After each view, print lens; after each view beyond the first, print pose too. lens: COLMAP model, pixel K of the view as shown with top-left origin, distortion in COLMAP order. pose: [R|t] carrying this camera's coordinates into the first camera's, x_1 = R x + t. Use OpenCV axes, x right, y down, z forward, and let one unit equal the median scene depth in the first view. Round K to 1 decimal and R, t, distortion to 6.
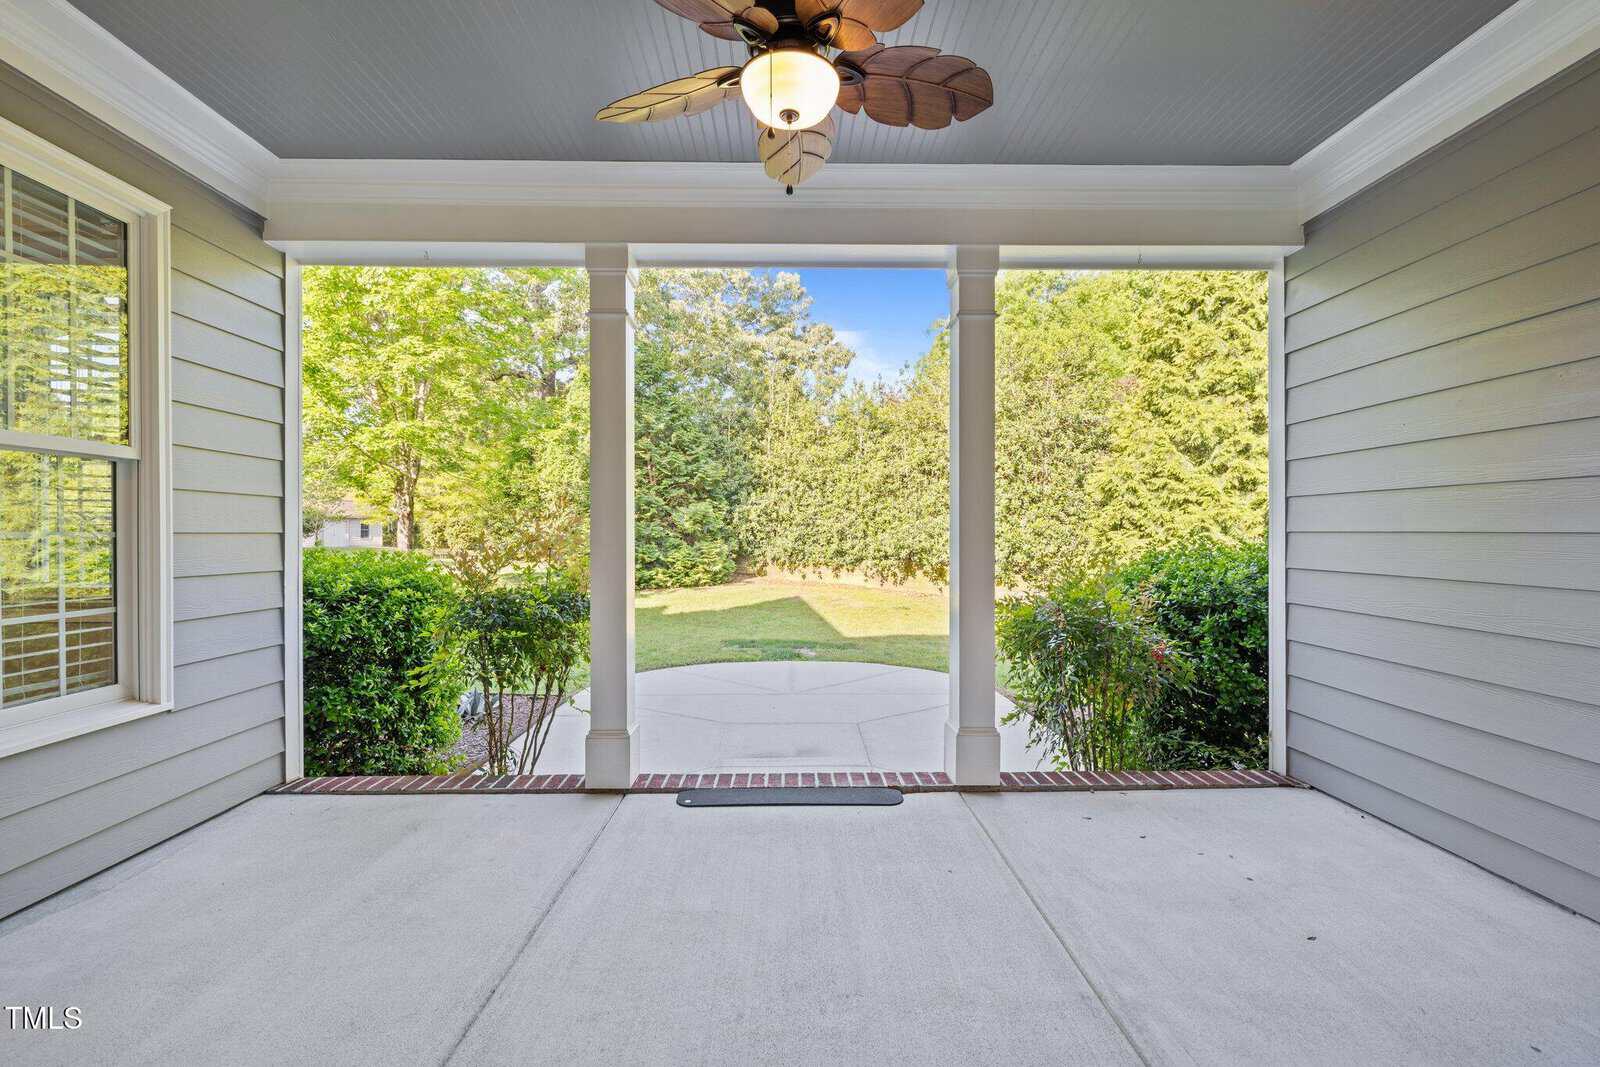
lens RADIAL K [[675.6, 0, 792.9], [0, 675.6, 531.2], [0, 0, 1]] dist [0.002093, 0.000482]
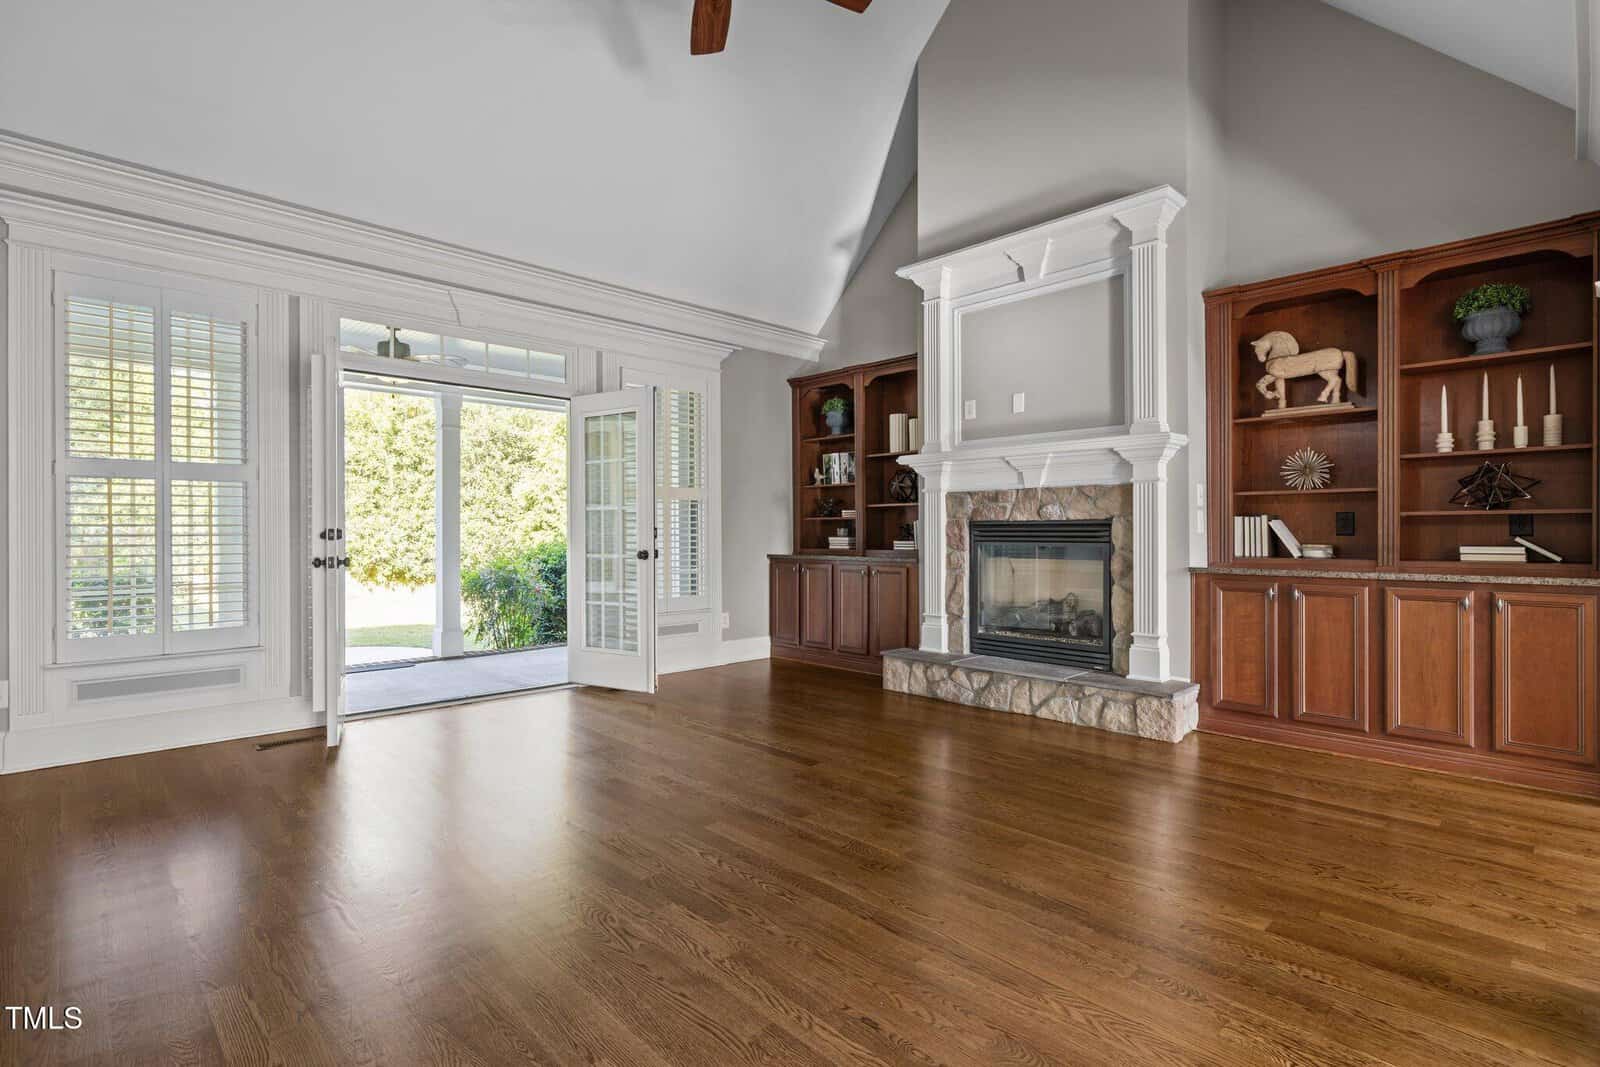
lens RADIAL K [[774.6, 0, 800.0], [0, 774.6, 533.5], [0, 0, 1]] dist [0.003599, 0.000418]
pose [[0.726906, -0.000440, 0.686737, -0.099926], [-0.001659, 0.999996, 0.002397, -0.000802], [-0.686735, -0.002881, 0.726902, -0.248819]]
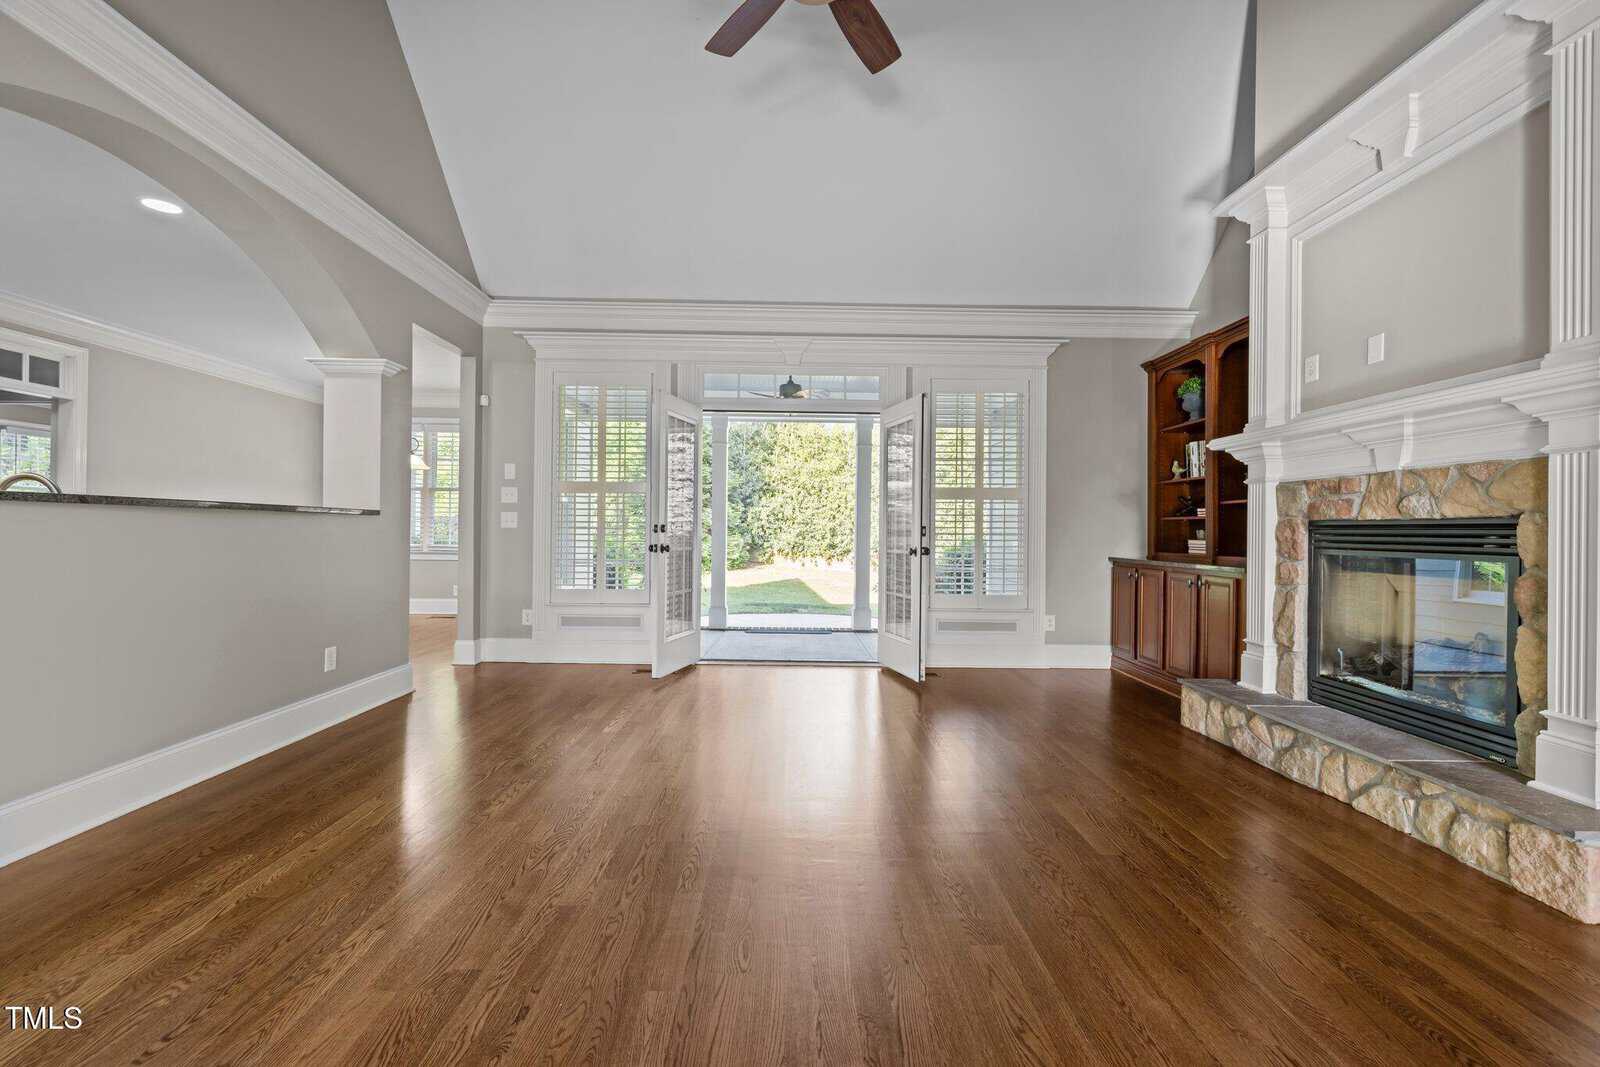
lens RADIAL K [[675.6, 0, 792.9], [0, 675.6, 531.2], [0, 0, 1]] dist [0.002093, 0.000482]
pose [[0.999884, 0.014418, -0.004982, 0.002559], [-0.014394, 0.999885, 0.004744, -0.000779], [0.005049, -0.004671, 0.999976, -0.268124]]
